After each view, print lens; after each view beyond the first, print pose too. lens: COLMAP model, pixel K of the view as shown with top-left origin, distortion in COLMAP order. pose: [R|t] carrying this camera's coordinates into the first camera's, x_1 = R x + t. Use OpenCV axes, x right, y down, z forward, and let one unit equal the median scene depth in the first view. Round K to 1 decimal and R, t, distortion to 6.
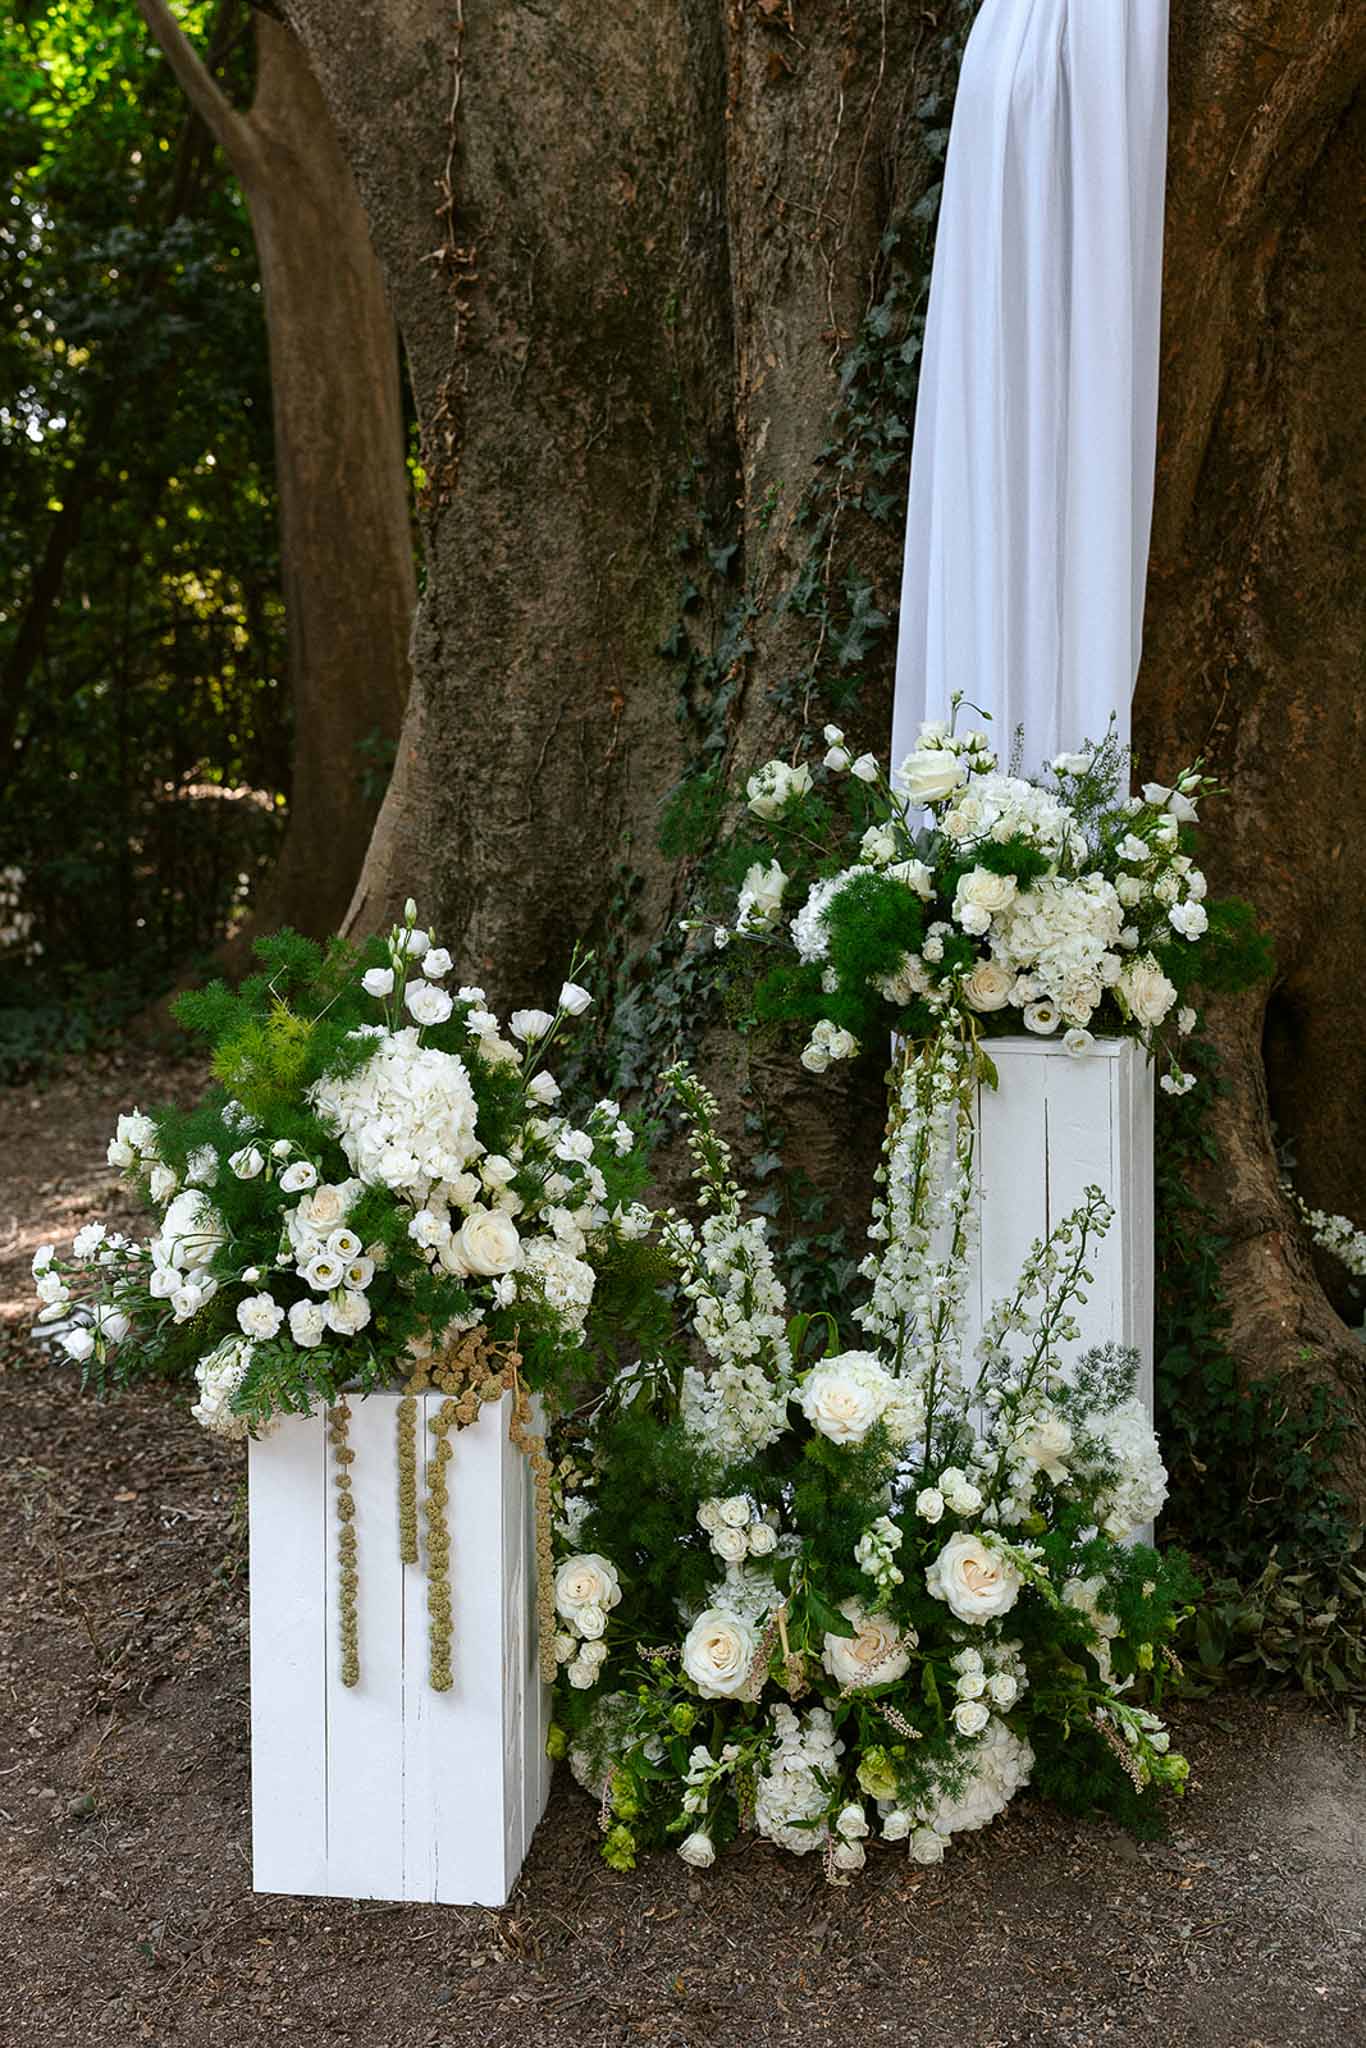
lens RADIAL K [[3066.5, 0, 669.2], [0, 3066.5, 963.4], [0, 0, 1]] dist [0.141370, -0.054667]
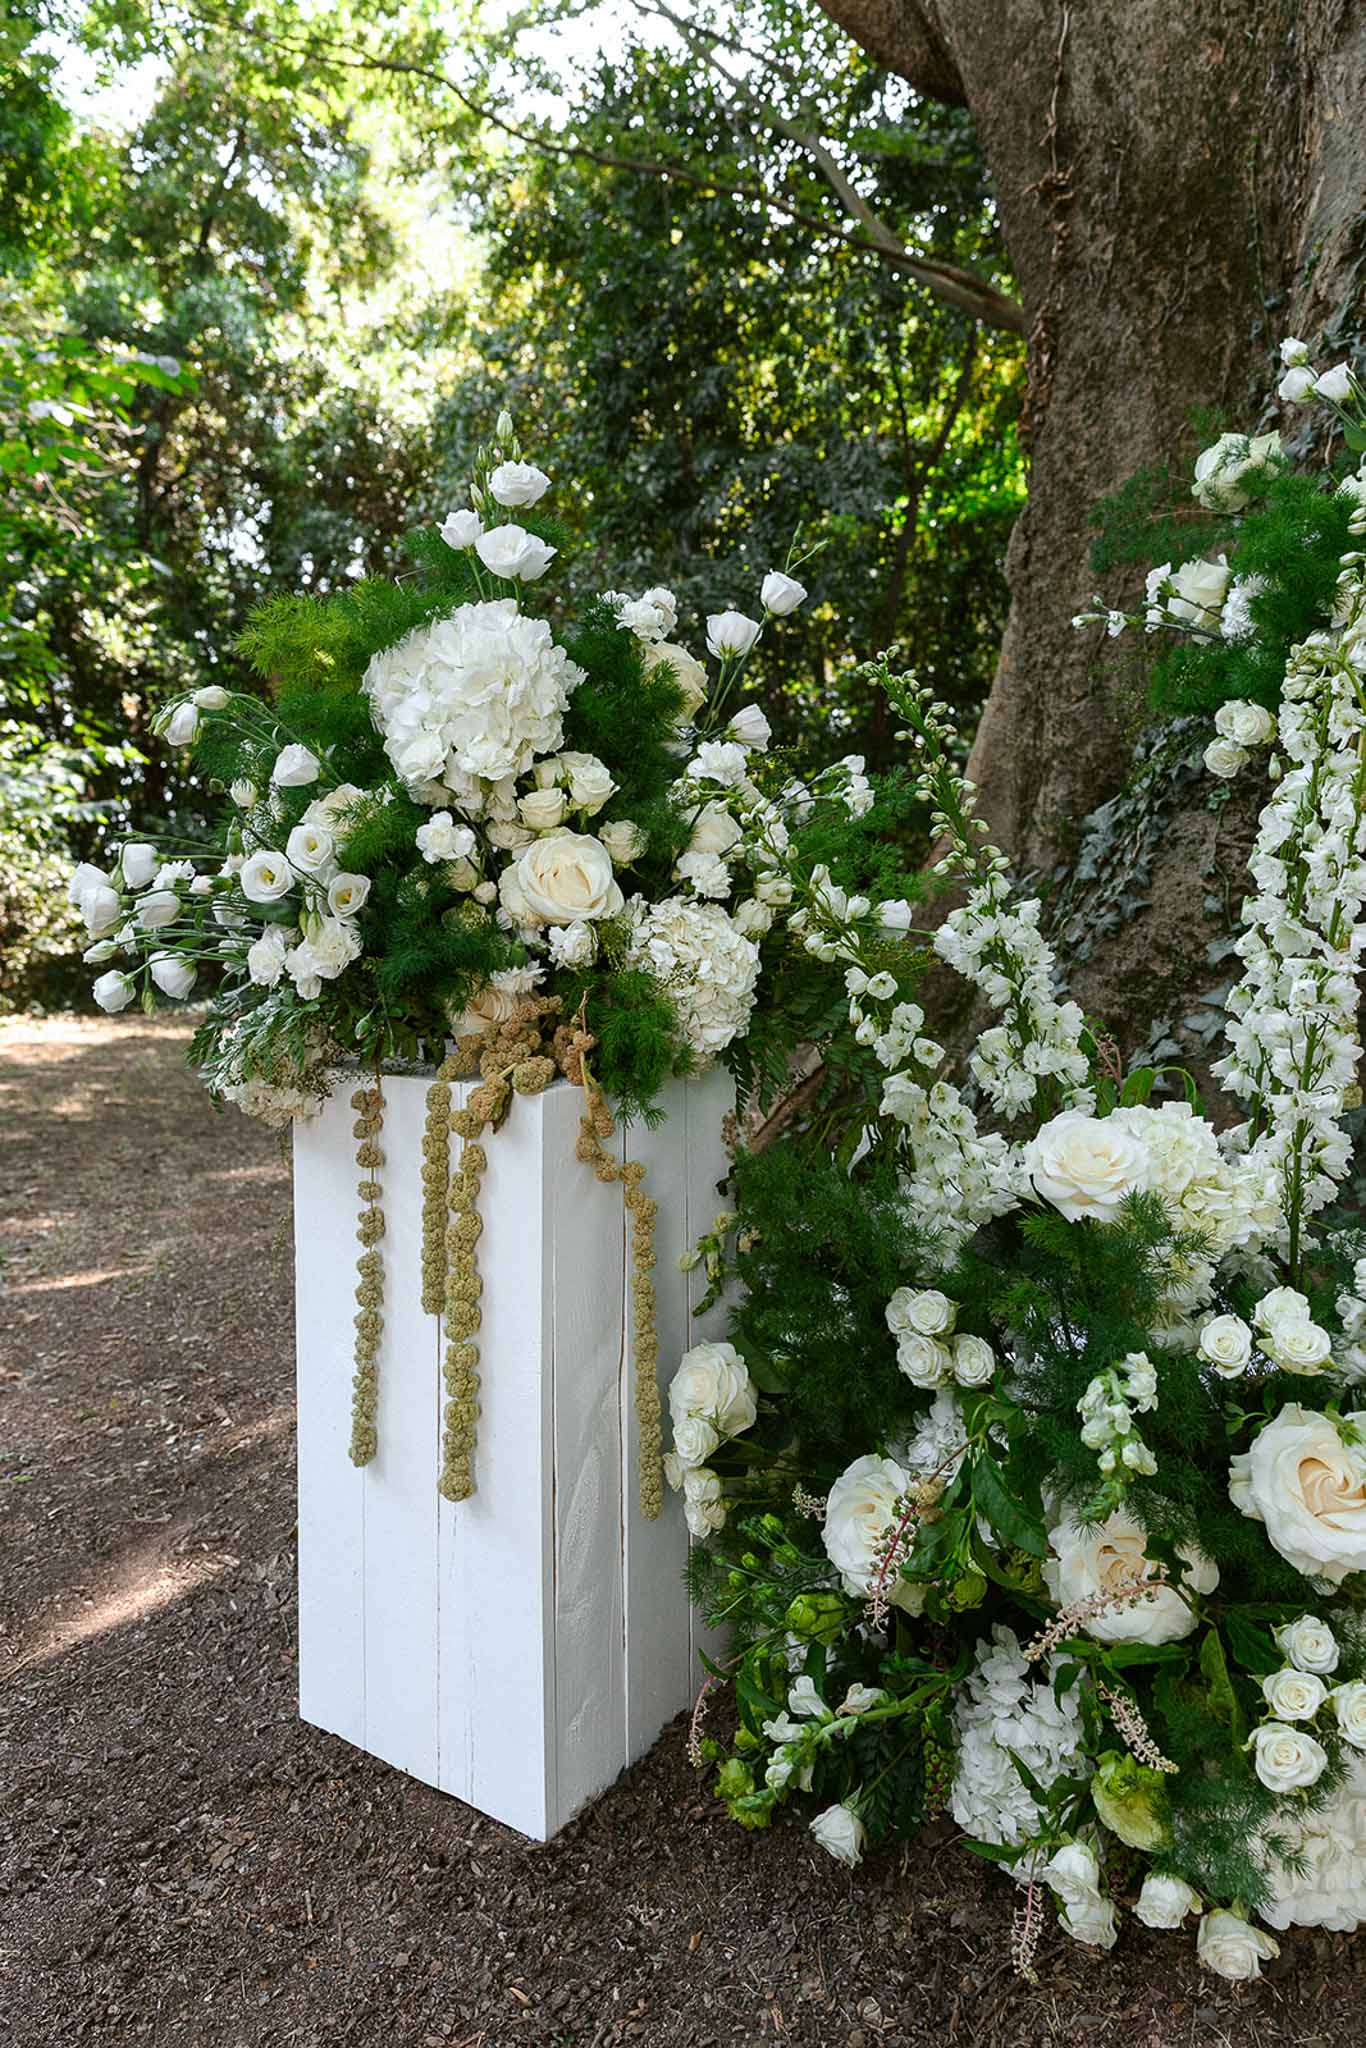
lens RADIAL K [[1477.2, 0, 671.9], [0, 1477.2, 994.2], [0, 0, 1]] dist [0.181385, -0.151840]
pose [[0.877066, 0.034663, -0.479118, 0.095331], [-0.053870, 0.998199, -0.026396, 0.093090], [0.477340, 0.048962, 0.877353, 0.527950]]
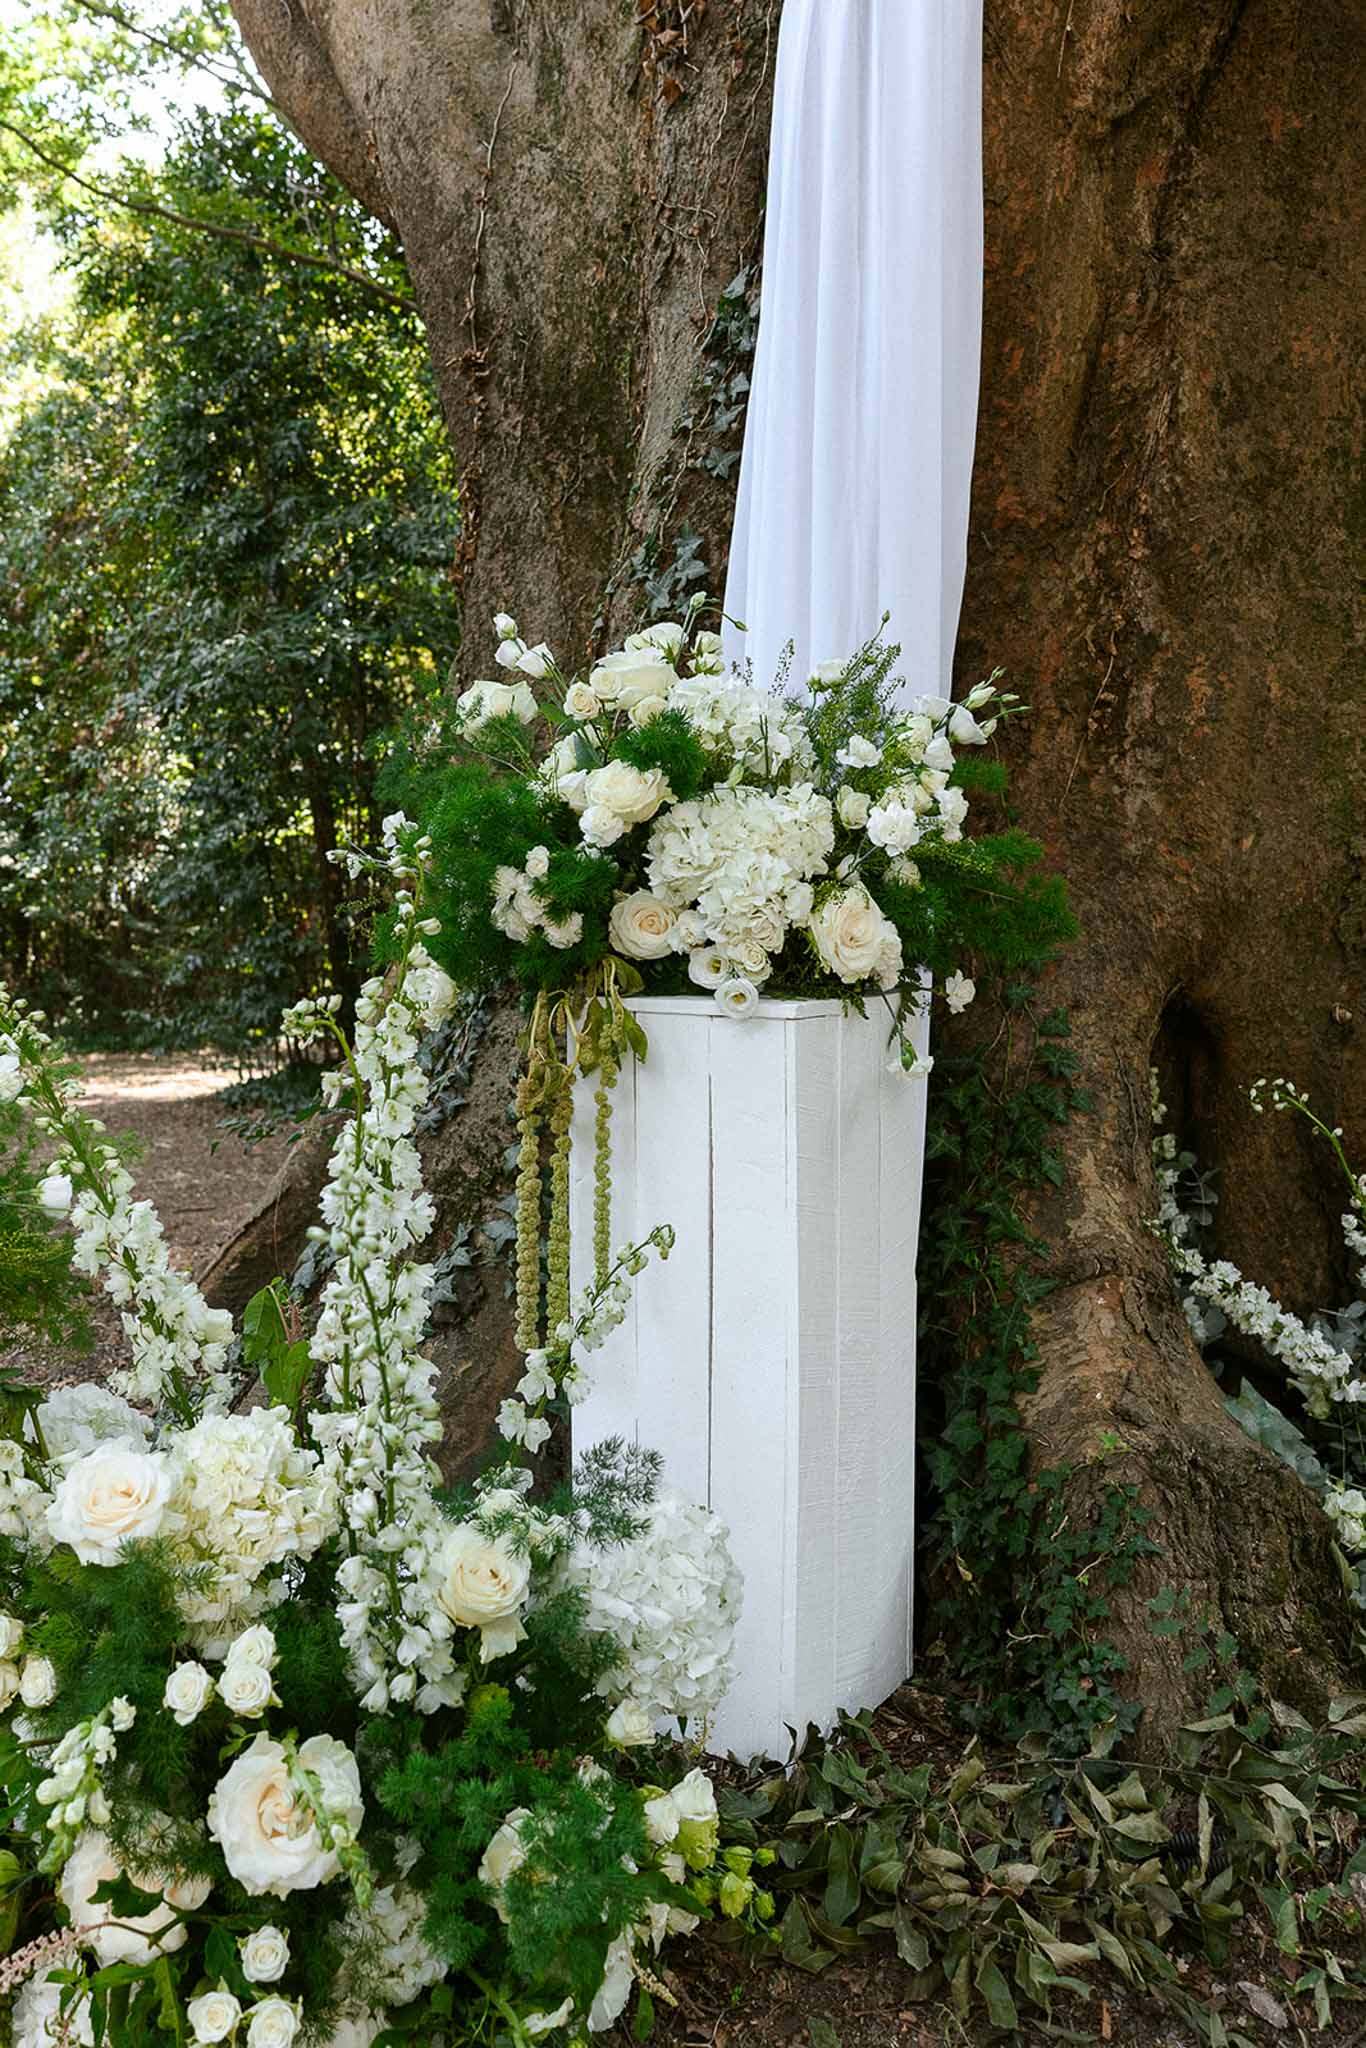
lens RADIAL K [[1585.3, 0, 644.1], [0, 1585.3, 967.0], [0, 0, 1]] dist [-0.101984, 0.092645]
pose [[0.953817, 0.022473, -0.299546, 0.192643], [-0.045682, 0.996451, -0.070705, 0.039557], [0.296894, 0.081124, 0.951458, 0.547560]]
